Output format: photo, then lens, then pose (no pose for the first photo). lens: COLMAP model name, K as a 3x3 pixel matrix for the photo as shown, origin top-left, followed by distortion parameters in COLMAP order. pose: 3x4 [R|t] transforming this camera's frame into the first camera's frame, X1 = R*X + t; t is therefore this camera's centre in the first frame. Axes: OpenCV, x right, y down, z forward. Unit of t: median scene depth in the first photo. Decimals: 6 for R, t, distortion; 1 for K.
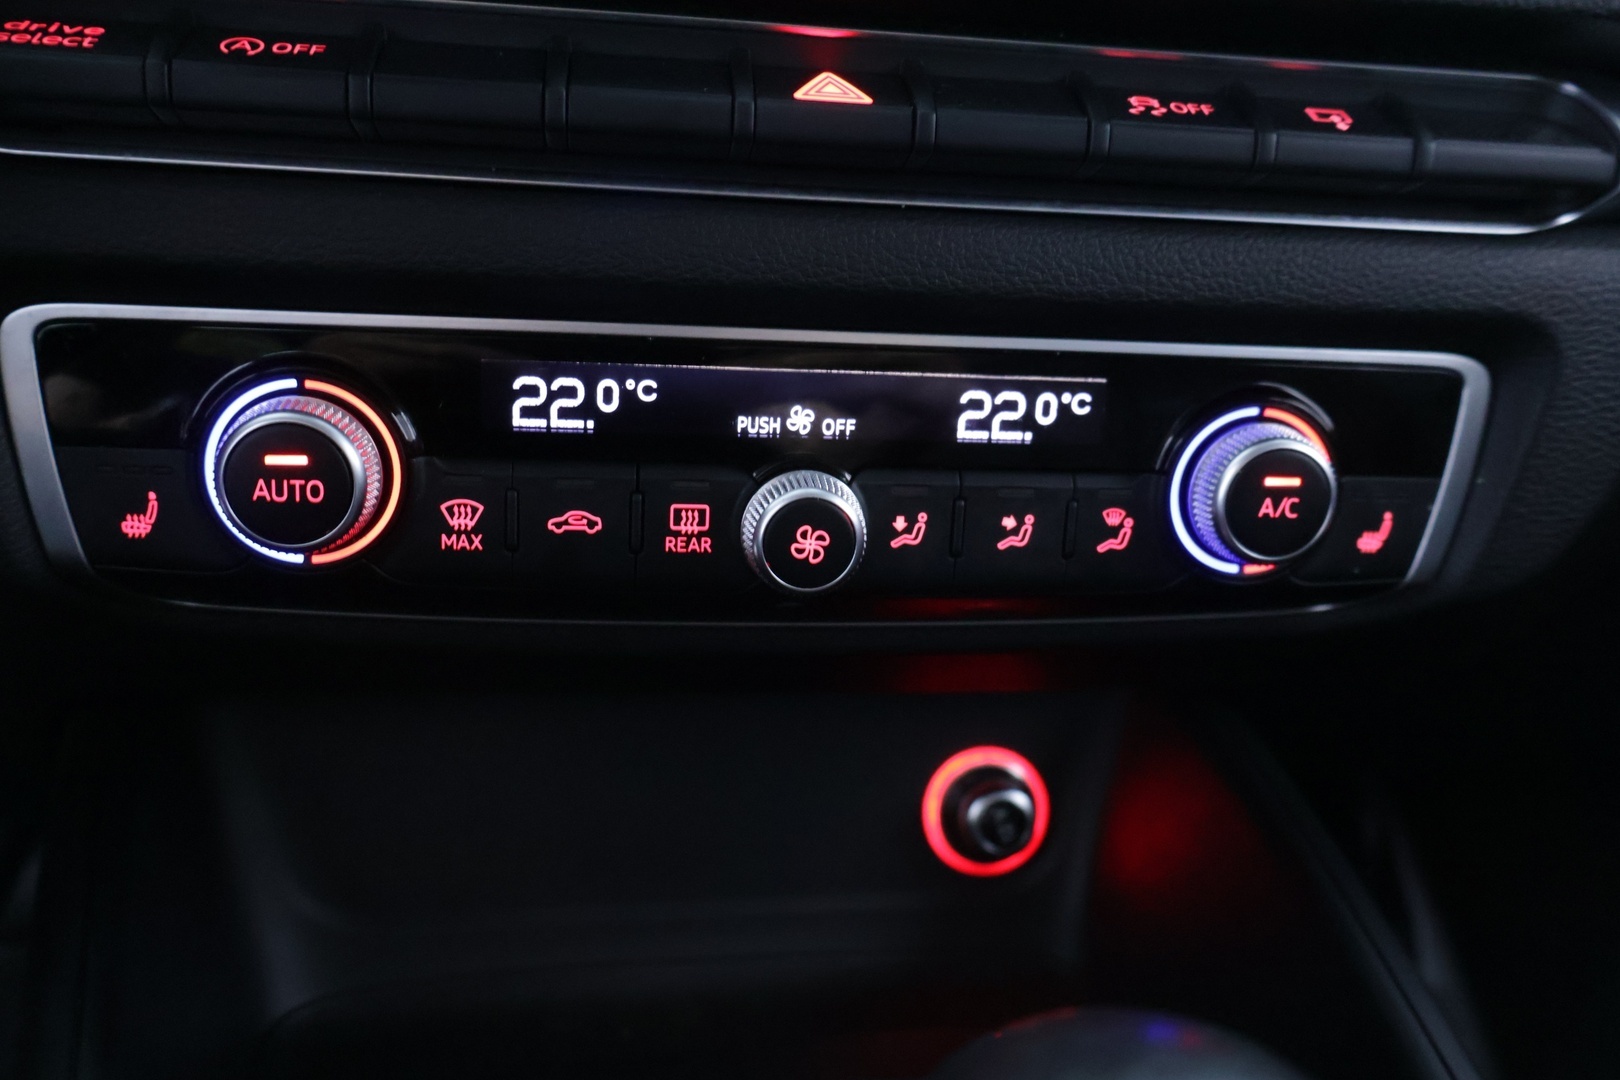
lens RADIAL K [[1353.6, 0, 810.0], [0, 1353.6, 540.0], [0, 0, 1]] dist [-0.005330, -0.009613]
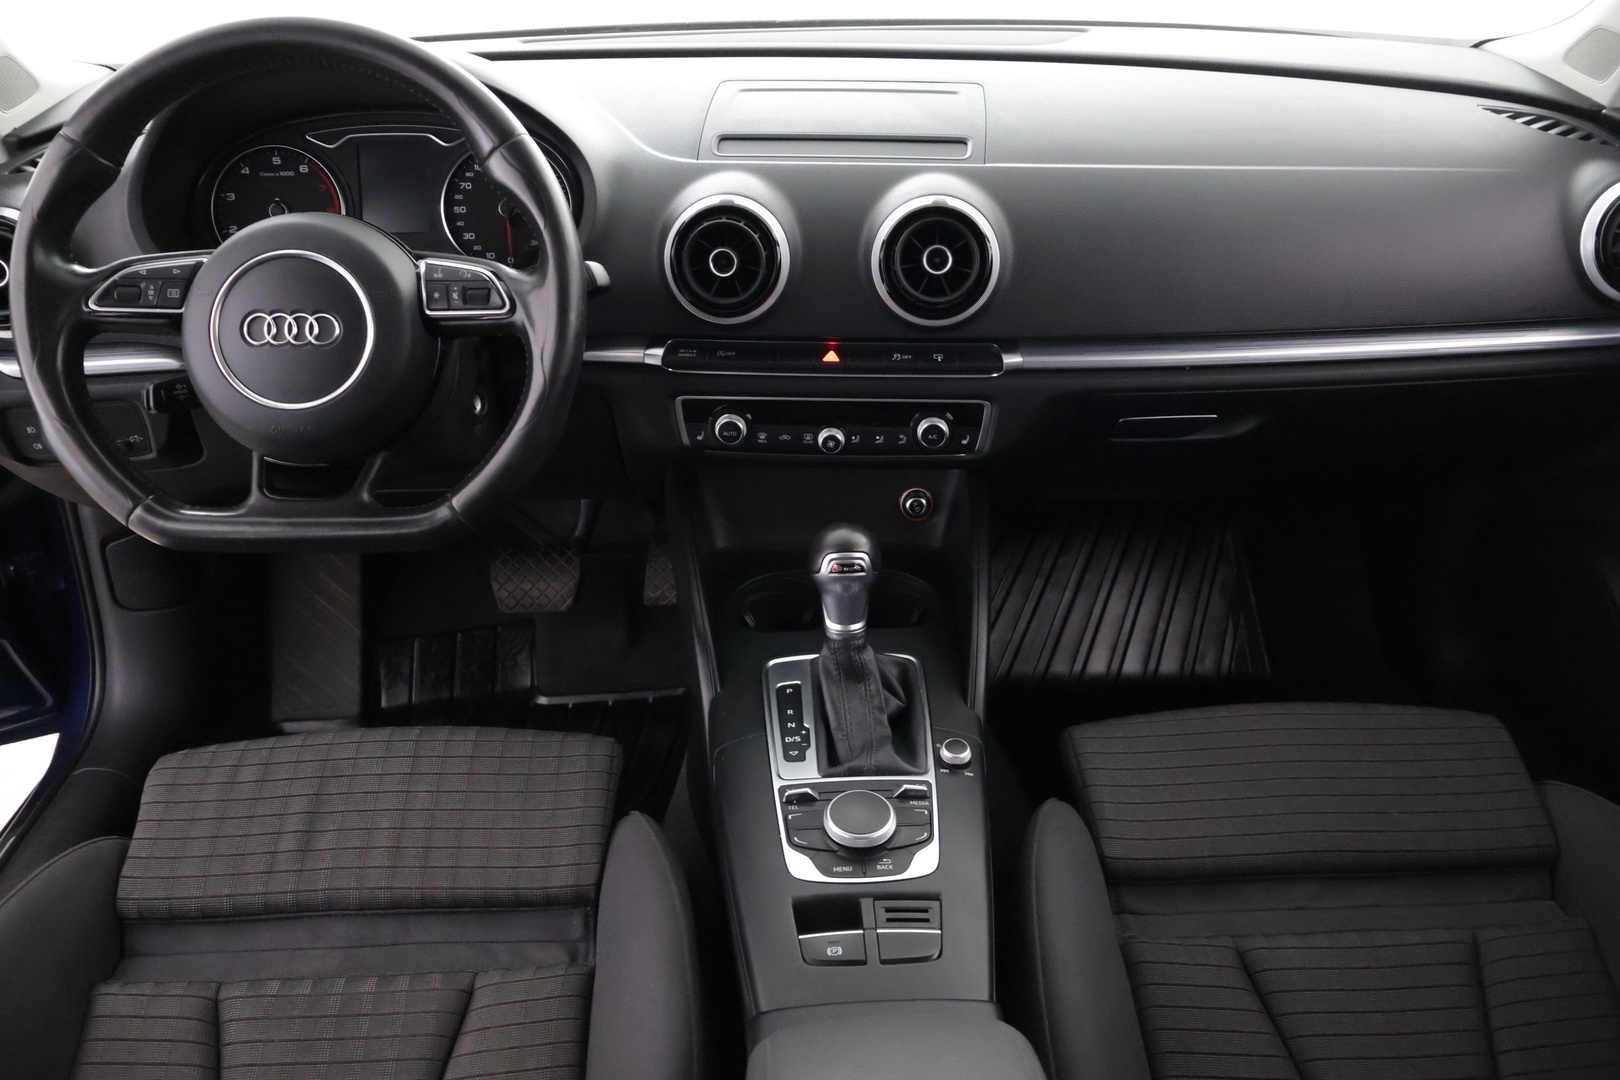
lens RADIAL K [[1361.6, 0, 810.0], [0, 1361.6, 540.0], [0, 0, 1]] dist [-0.006126, 0.011096]
pose [[0.974353, 0.037451, -0.221886, 1.005255], [0.007326, 0.980251, 0.197621, -0.613772], [0.224905, -0.194178, 0.954837, -3.687541]]
